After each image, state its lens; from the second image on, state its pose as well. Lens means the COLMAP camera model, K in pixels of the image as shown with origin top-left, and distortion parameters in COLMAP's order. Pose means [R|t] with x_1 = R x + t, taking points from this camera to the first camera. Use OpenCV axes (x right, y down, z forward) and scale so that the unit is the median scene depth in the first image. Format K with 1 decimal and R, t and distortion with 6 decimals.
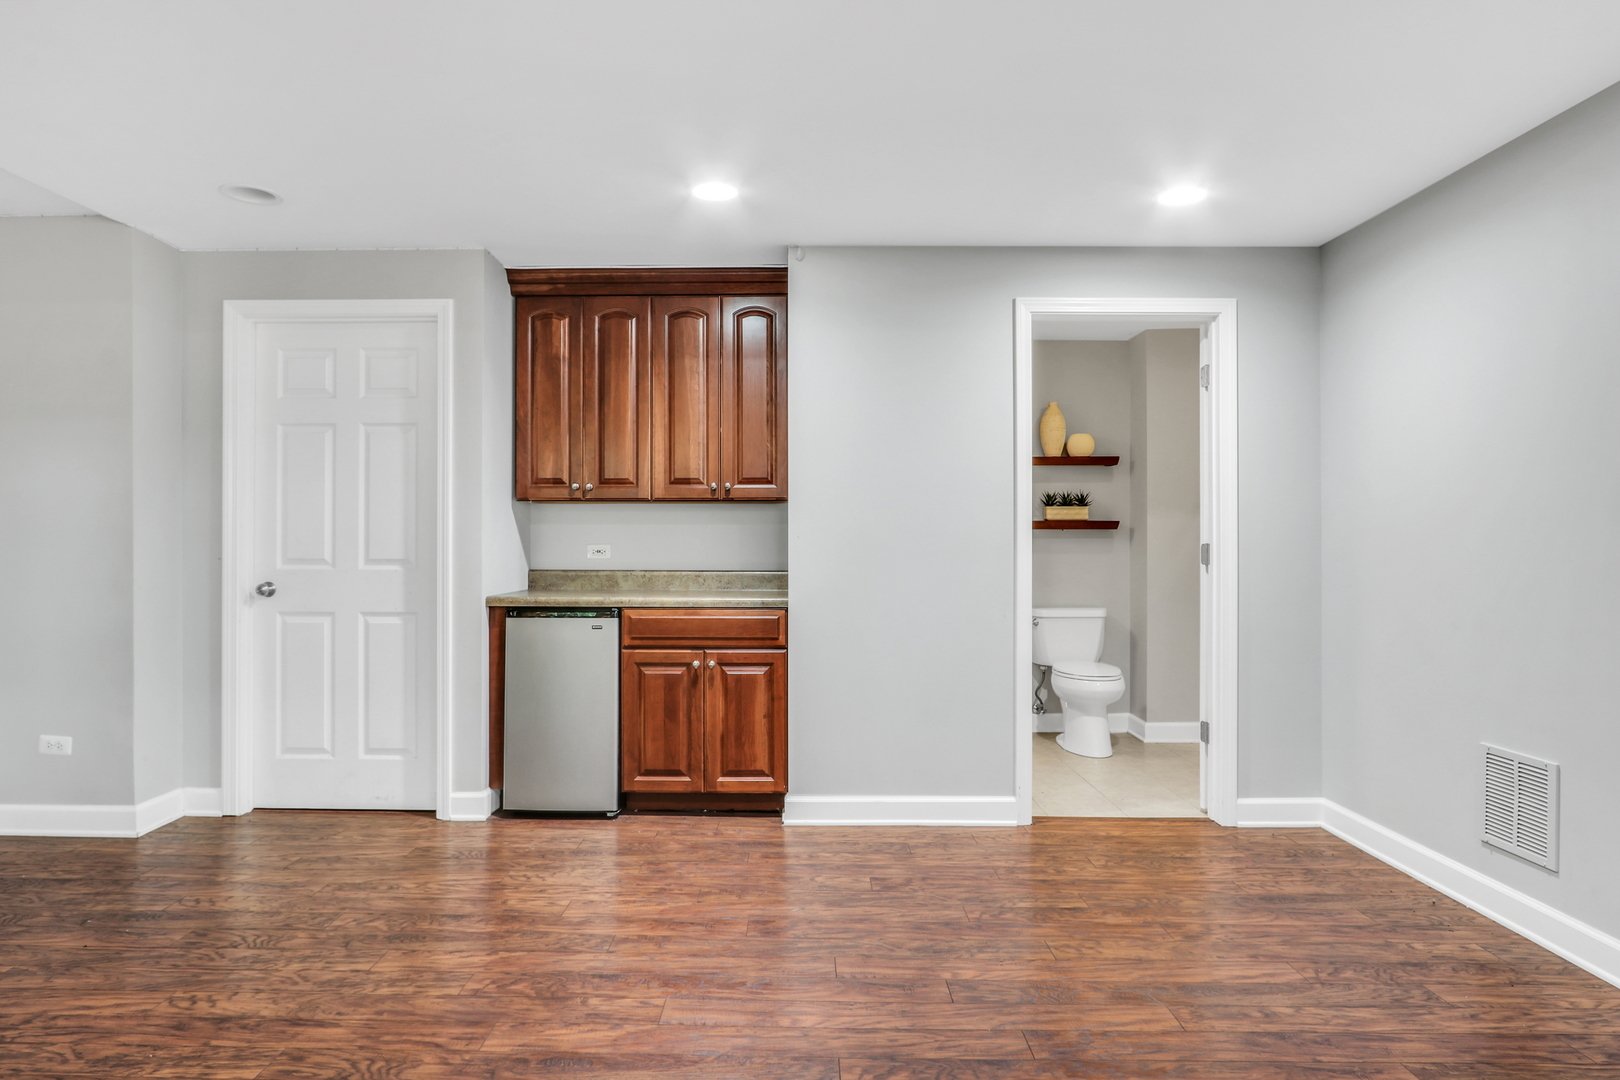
lens RADIAL K [[931.4, 0, 808.1], [0, 931.4, 544.2], [0, 0, 1]] dist [-0.036596, 0.009324]
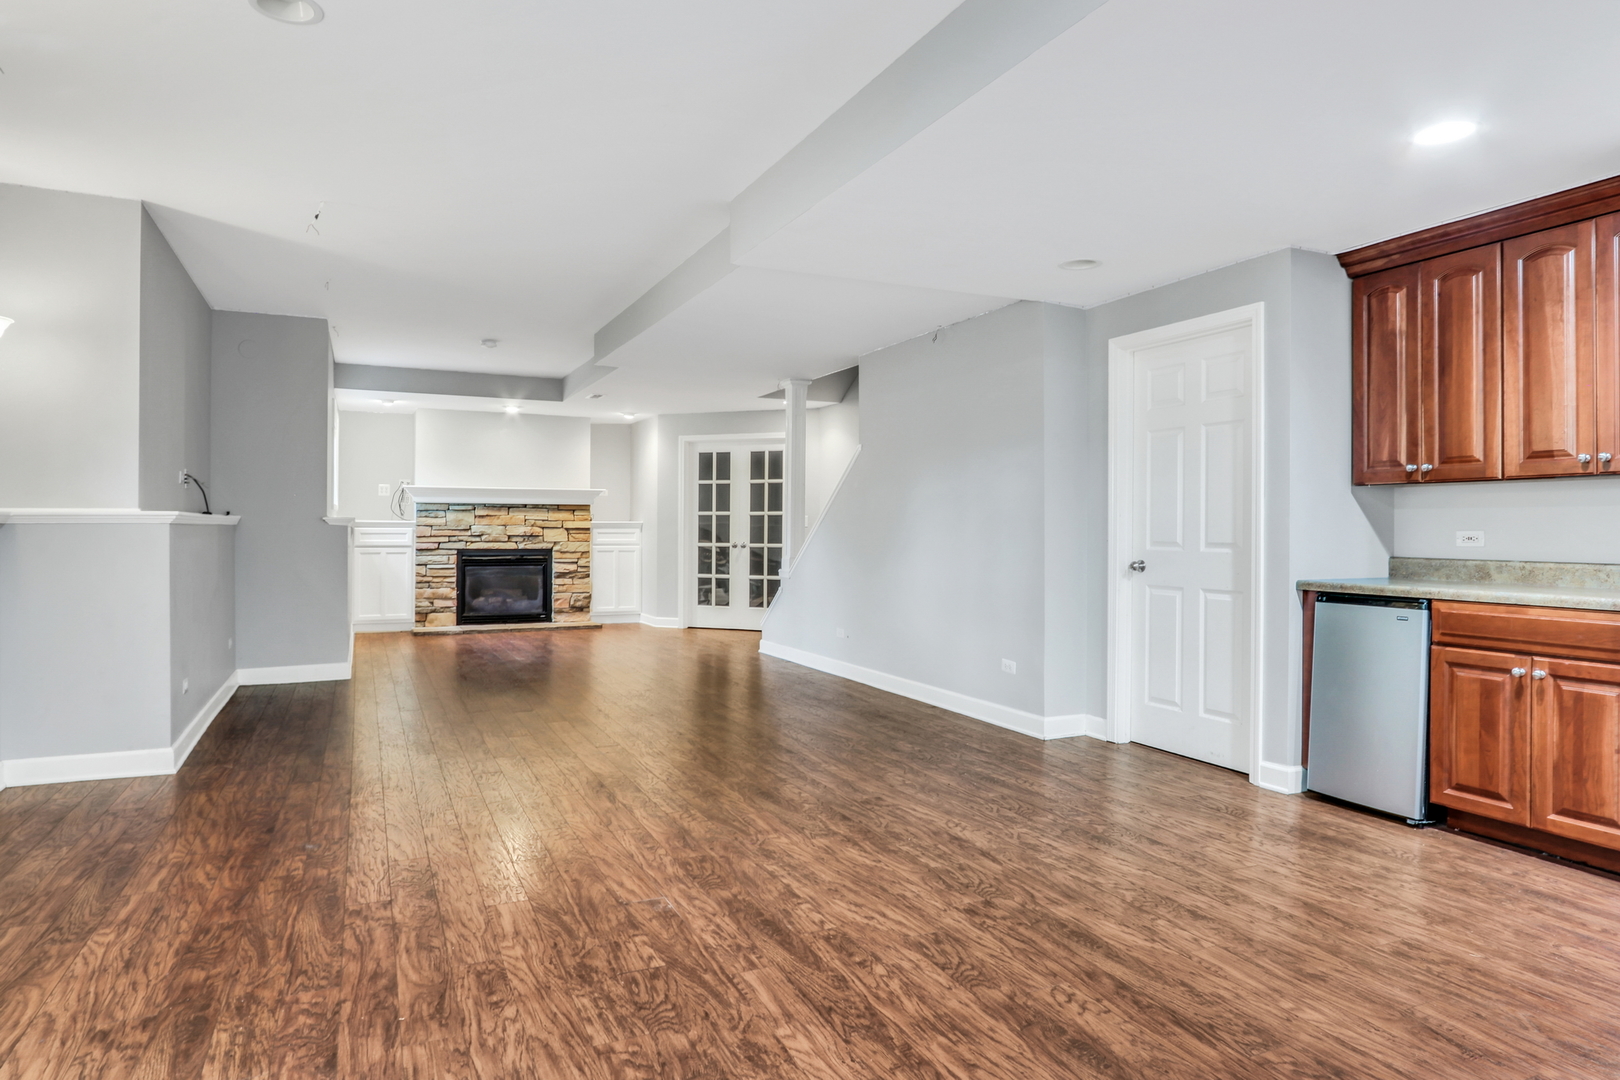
lens RADIAL K [[1000.2, 0, 818.0], [0, 1000.2, 524.7], [0, 0, 1]] dist [-0.029485, -0.000523]
pose [[0.407793, -0.003549, -0.913067, 0.451500], [-0.002470, 0.999985, -0.004990, 0.001312], [0.913071, 0.004290, 0.407778, 0.057260]]
